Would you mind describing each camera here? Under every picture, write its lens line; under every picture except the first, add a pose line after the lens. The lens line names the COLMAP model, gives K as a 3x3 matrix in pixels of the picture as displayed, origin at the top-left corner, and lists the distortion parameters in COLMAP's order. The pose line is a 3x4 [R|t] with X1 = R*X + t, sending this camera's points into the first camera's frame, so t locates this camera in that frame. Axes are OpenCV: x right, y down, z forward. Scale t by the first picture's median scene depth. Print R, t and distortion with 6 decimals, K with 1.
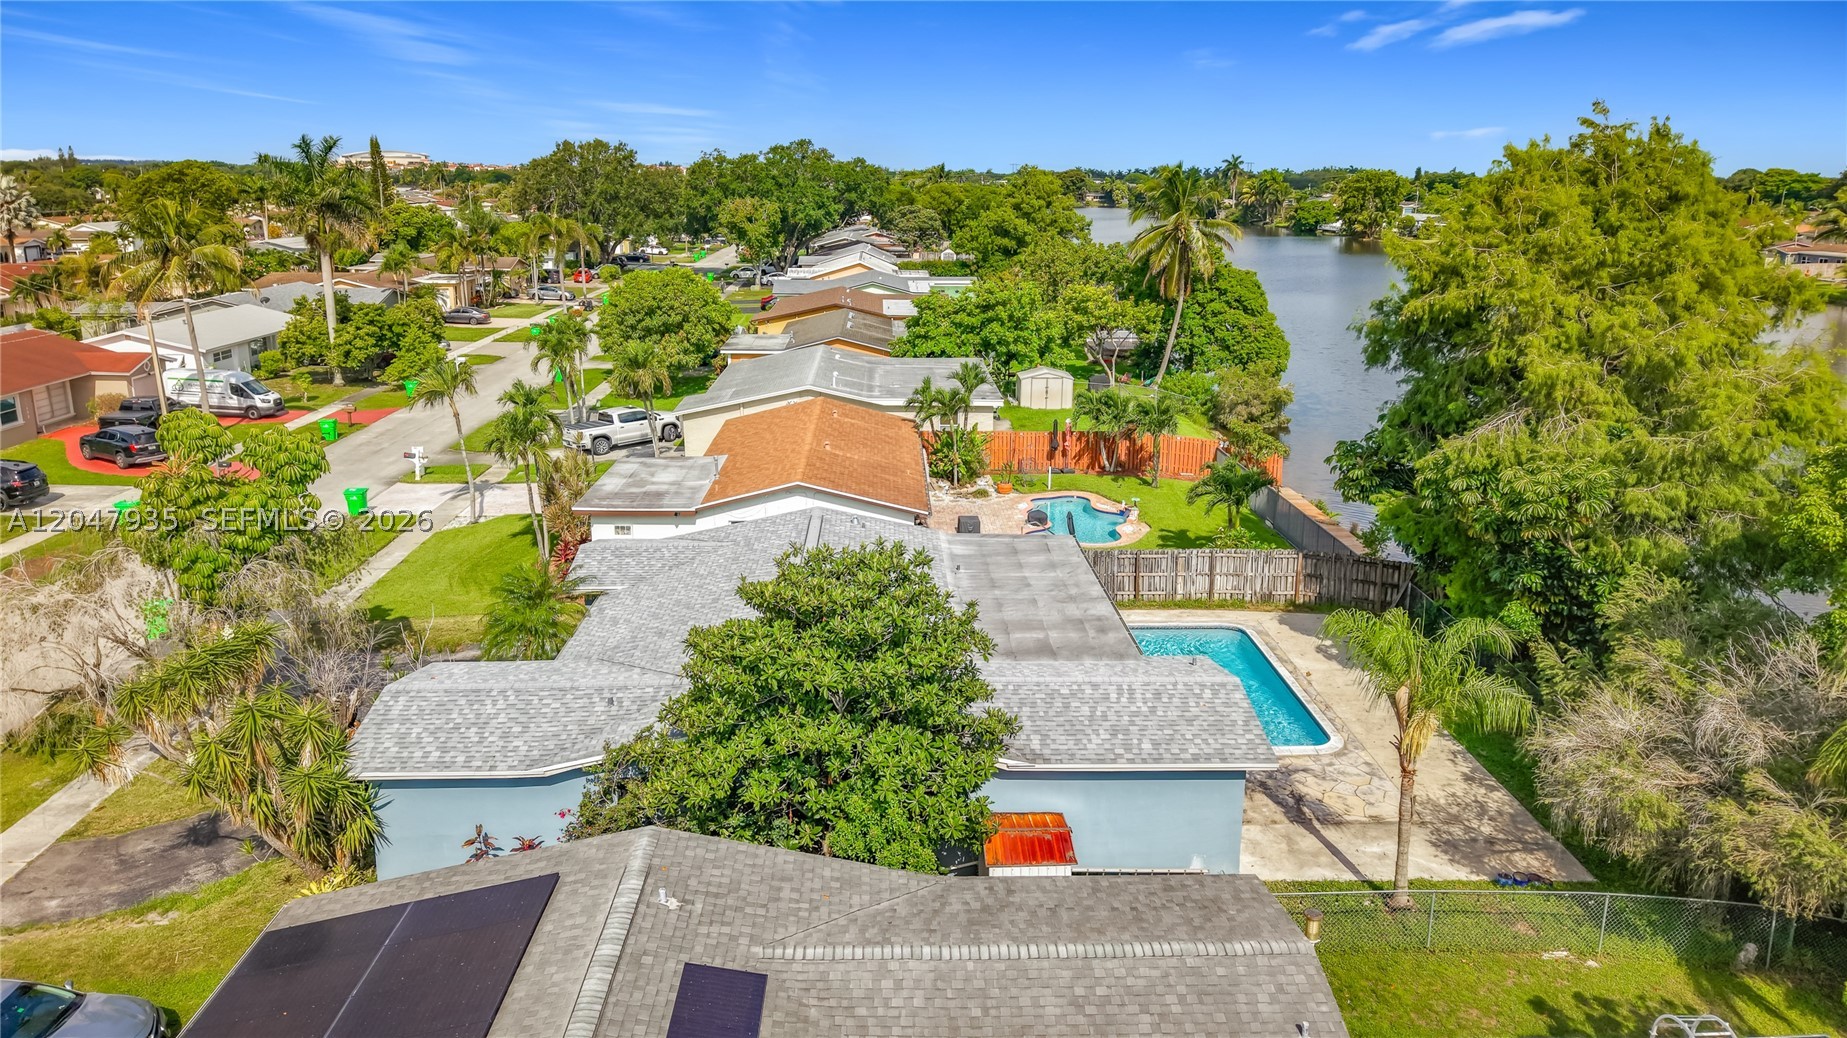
lens RADIAL K [[1233.6, 0, 922.1], [0, 1233.6, 497.0], [0, 0, 1]] dist [0.125962, -0.172662]
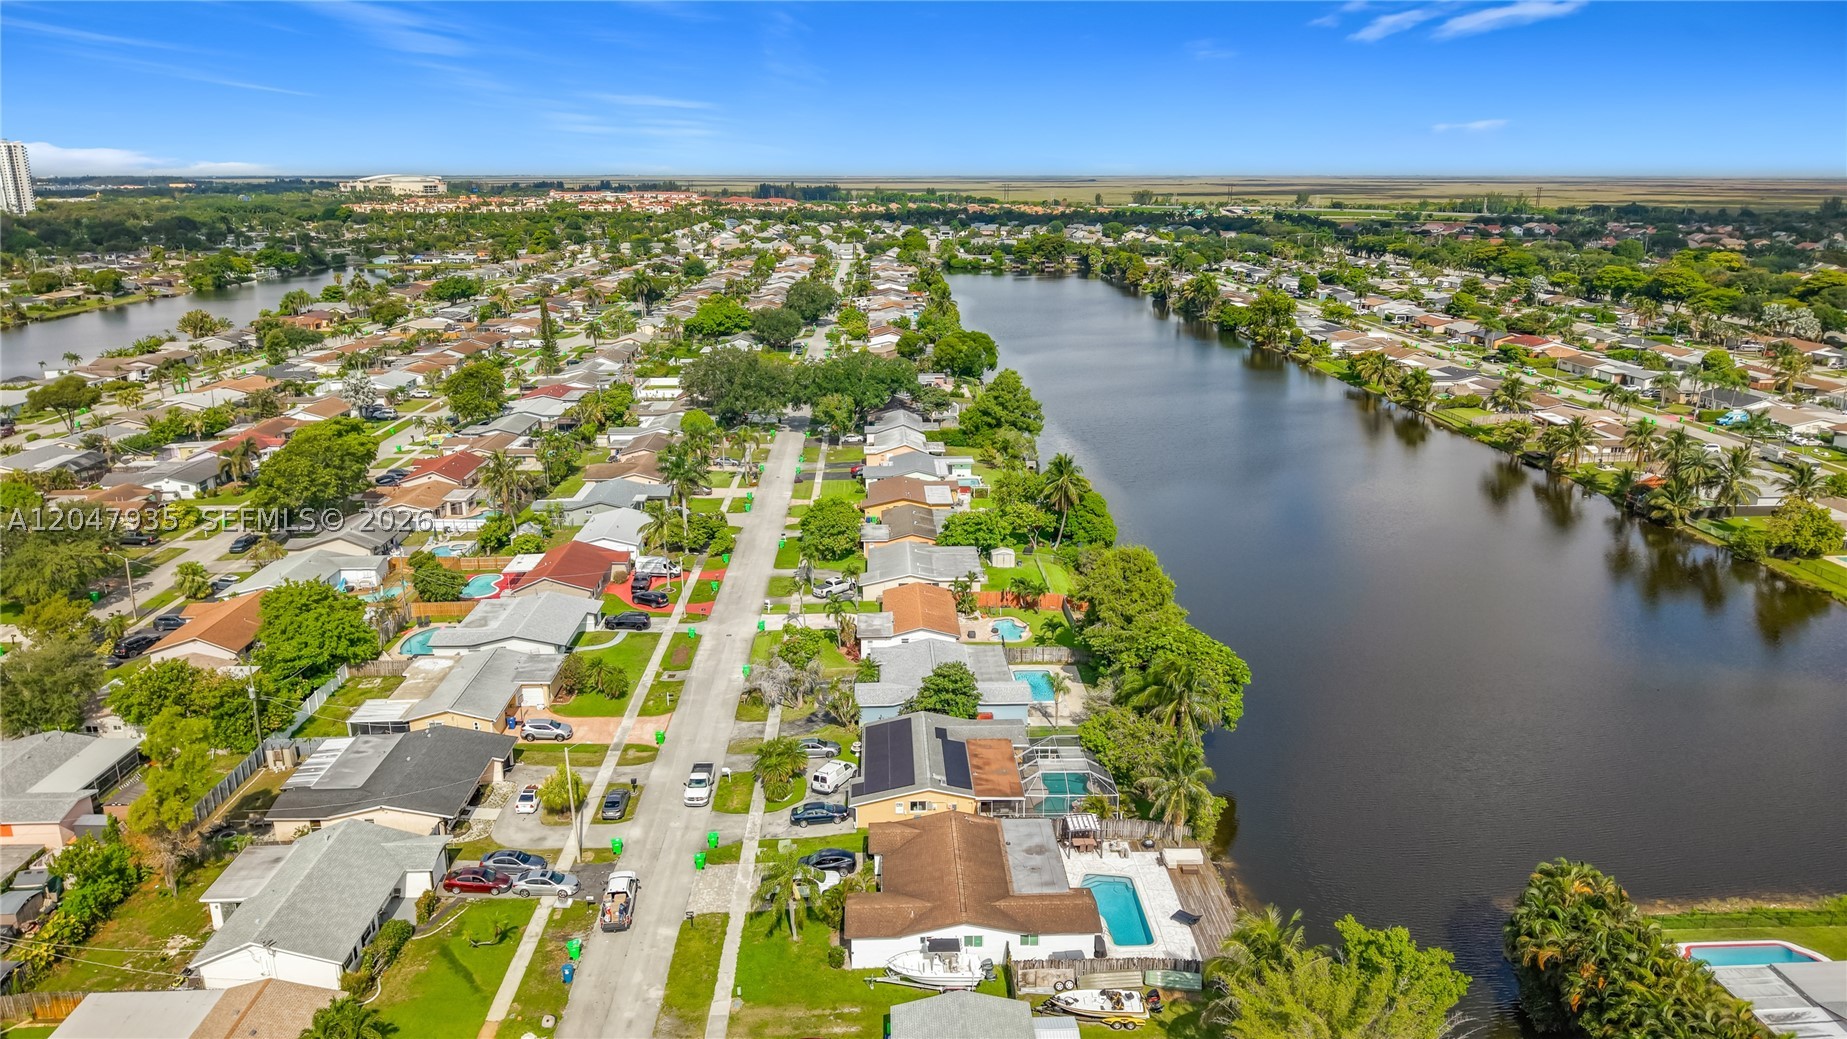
lens RADIAL K [[1253.2, 0, 924.8], [0, 1253.2, 486.9], [0, 0, 1]] dist [0.050031, -0.085156]
pose [[0.999945, -0.008582, 0.006041, -0.145211], [0.008632, 0.999928, -0.008282, -0.494289], [-0.005970, 0.008334, 0.999947, -3.252061]]
